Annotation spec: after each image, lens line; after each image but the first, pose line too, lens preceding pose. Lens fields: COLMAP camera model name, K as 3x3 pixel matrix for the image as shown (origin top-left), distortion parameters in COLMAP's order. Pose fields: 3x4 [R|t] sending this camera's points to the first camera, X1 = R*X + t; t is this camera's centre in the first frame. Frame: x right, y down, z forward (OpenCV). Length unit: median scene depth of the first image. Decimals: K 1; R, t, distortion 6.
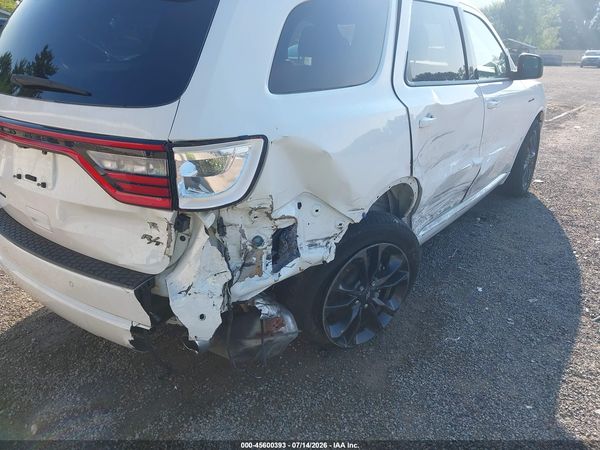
lens RADIAL K [[489.2, 0, 300.0], [0, 489.2, 225.0], [0, 0, 1]] dist [0.028215, -0.011624]
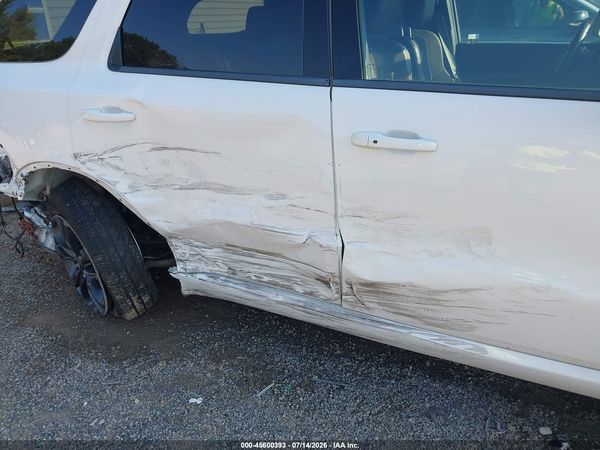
lens RADIAL K [[468.7, 0, 300.0], [0, 468.7, 225.0], [0, 0, 1]] dist [0.041203, -0.000195]
pose [[0.179549, 0.382505, -0.906340, 1.475572], [-0.307744, 0.896911, 0.317560, -0.539322], [0.934374, 0.221903, 0.278753, 1.542532]]
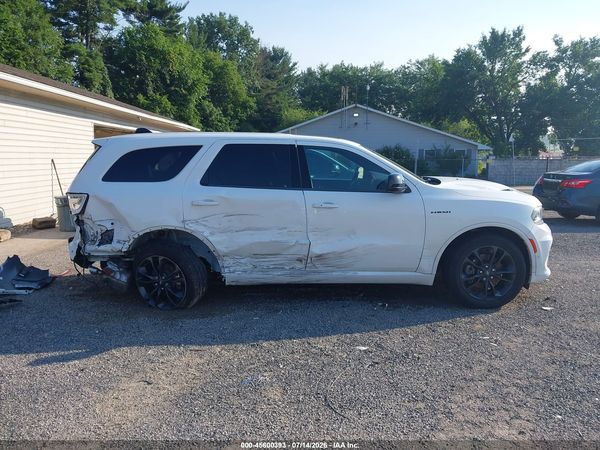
lens RADIAL K [[489.2, 0, 300.0], [0, 489.2, 225.0], [0, 0, 1]] dist [0.028215, -0.011624]
pose [[0.609252, 0.111940, -0.785036, 2.772472], [-0.276969, 0.957676, -0.078394, -0.110271], [0.743034, 0.265192, 0.614470, 0.151919]]
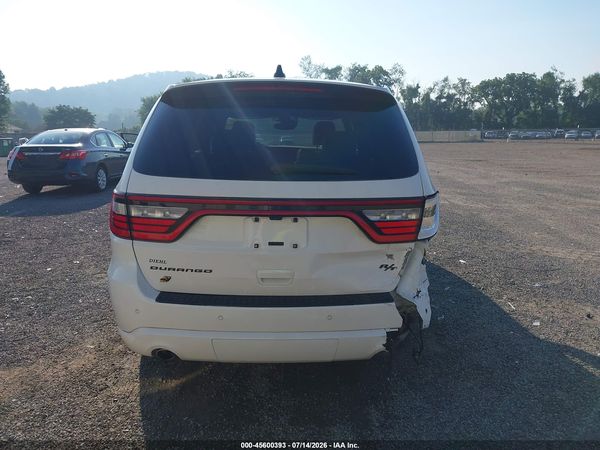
lens RADIAL K [[489.2, 0, 300.0], [0, 489.2, 225.0], [0, 0, 1]] dist [0.028215, -0.011624]
pose [[0.788684, -0.127683, 0.601394, -1.283062], [0.222681, 0.971104, -0.085853, -0.023131], [-0.573054, 0.201630, 0.794326, -0.027394]]
